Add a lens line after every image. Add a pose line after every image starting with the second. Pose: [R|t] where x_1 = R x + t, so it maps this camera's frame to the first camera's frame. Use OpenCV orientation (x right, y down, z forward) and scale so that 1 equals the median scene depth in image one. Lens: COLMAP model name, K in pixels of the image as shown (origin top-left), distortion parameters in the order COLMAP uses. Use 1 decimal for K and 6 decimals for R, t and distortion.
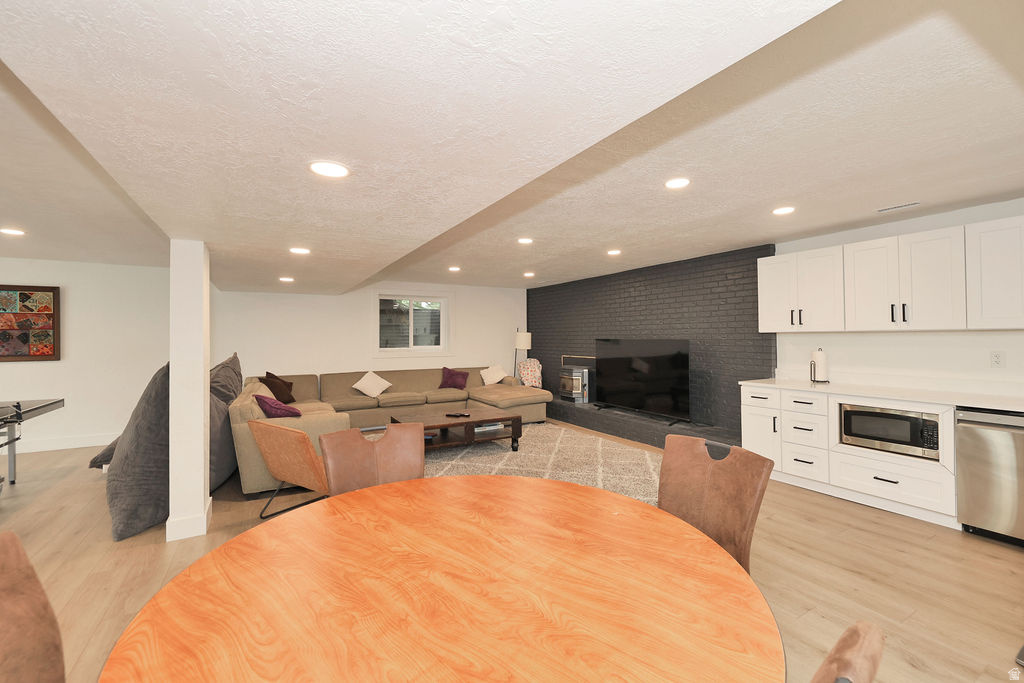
lens RADIAL K [[432.7, 0, 512.9], [0, 432.7, 338.6], [0, 0, 1]] dist [-0.001012, 0.000173]
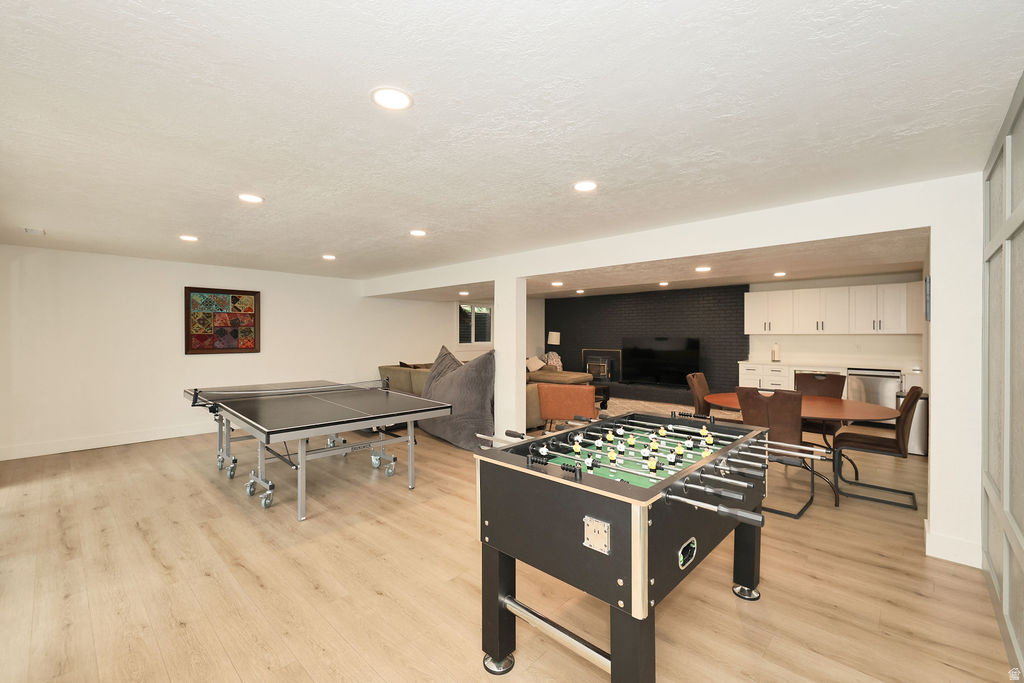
lens RADIAL K [[432.7, 0, 509.3], [0, 432.7, 338.1], [0, 0, 1]] dist [-0.001012, 0.000173]
pose [[0.956165, 0.005426, 0.292777, -0.751624], [-0.006085, 0.999981, 0.001342, 0.004498], [-0.292764, -0.003065, 0.956180, -0.364764]]
